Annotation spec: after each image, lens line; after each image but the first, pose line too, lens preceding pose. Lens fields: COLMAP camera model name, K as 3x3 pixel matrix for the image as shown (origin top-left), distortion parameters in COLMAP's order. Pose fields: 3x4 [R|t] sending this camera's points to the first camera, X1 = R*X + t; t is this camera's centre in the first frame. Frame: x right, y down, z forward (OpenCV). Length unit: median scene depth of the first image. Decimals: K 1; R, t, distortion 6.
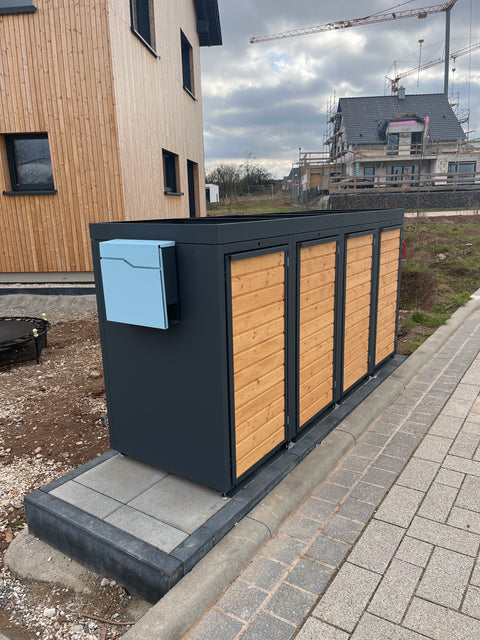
lens RADIAL K [[486.7, 0, 240.0], [0, 486.7, 320.0], [0, 0, 1]] dist [0.094731, -0.138078]
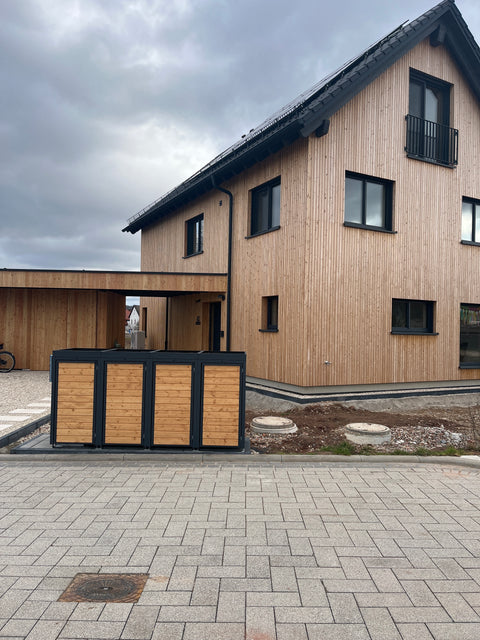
lens RADIAL K [[486.7, 0, 240.0], [0, 486.7, 320.0], [0, 0, 1]] dist [0.094731, -0.138078]
pose [[0.556027, 0.025088, -0.830785, 2.075838], [-0.230950, 0.964846, -0.125433, -0.165036], [0.798434, 0.261614, 0.542275, 0.107504]]
